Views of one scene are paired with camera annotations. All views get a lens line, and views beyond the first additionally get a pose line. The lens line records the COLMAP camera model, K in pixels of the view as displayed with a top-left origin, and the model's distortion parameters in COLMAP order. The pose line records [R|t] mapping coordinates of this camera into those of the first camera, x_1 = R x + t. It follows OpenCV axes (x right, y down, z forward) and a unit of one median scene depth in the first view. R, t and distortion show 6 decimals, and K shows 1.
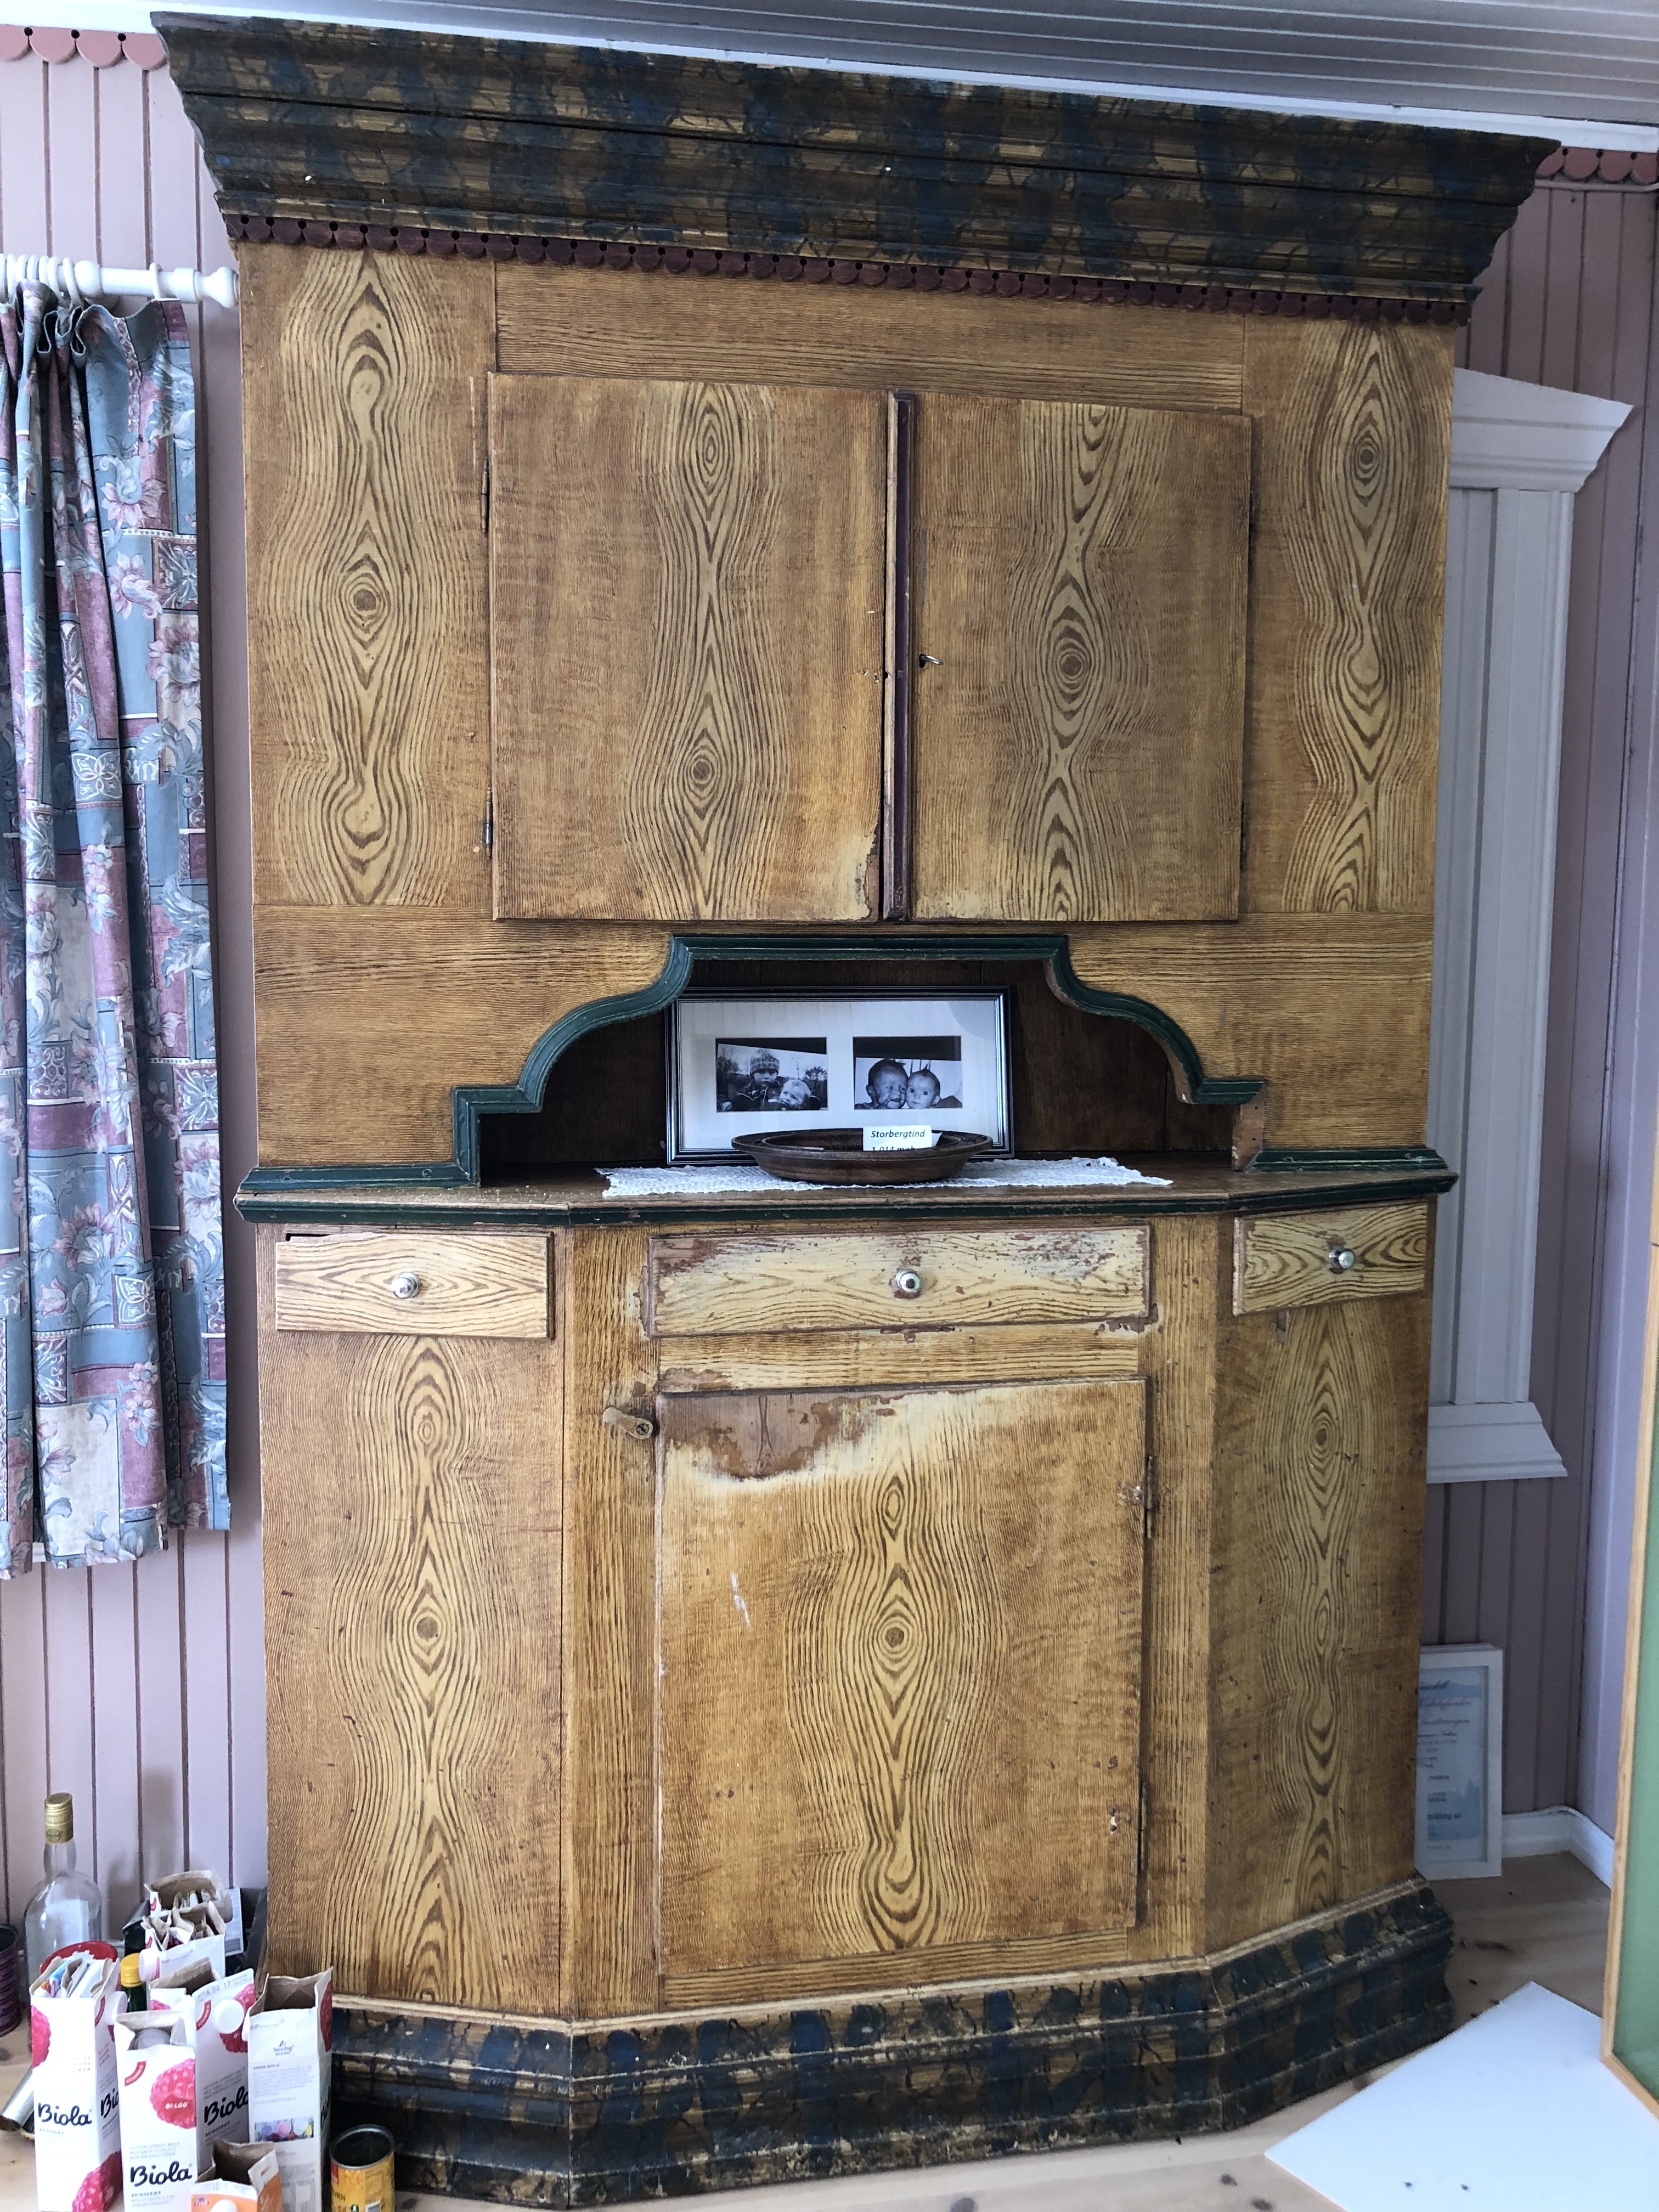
lens RADIAL K [[1798.3, 0, 838.3], [0, 1798.3, 1095.2], [0, 0, 1]] dist [0.016493, -0.003584]
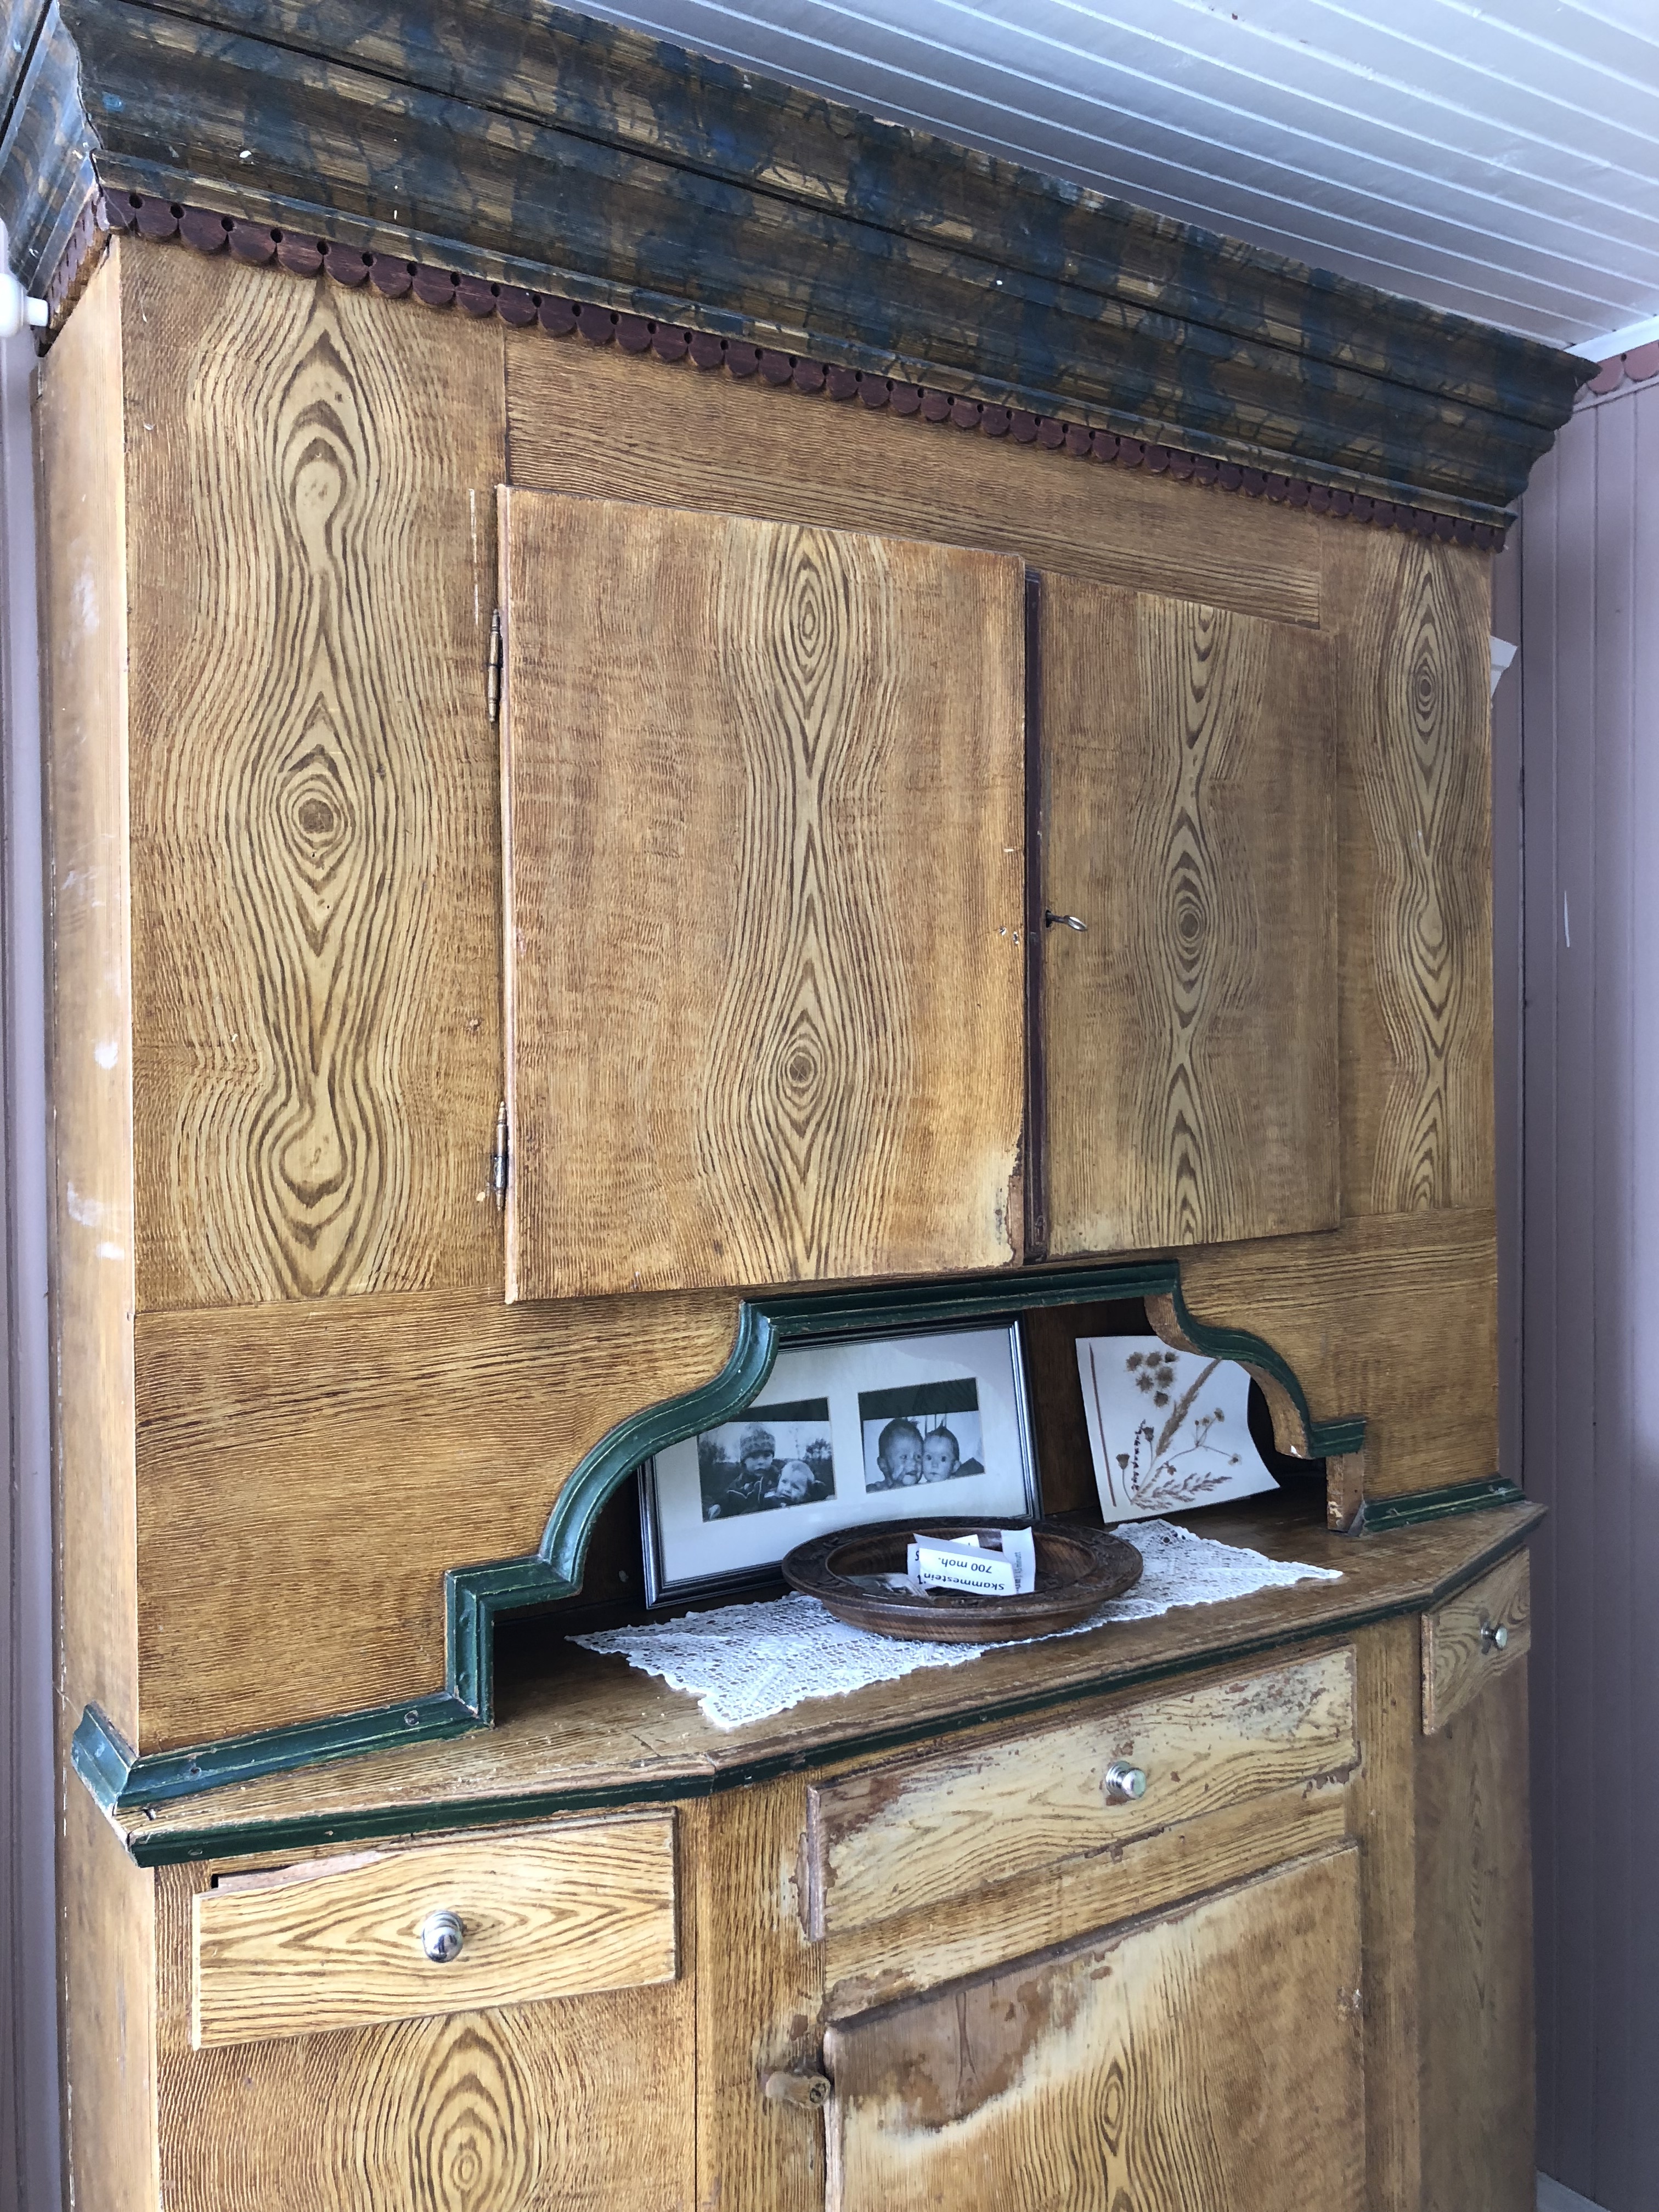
lens RADIAL K [[1798.3, 0, 838.3], [0, 1798.3, 1095.2], [0, 0, 1]] dist [0.016493, -0.003584]
pose [[0.923962, -0.019285, 0.381998, -0.333154], [0.048844, 0.996500, -0.067834, -0.124691], [-0.379353, 0.081334, 0.921670, 0.355417]]
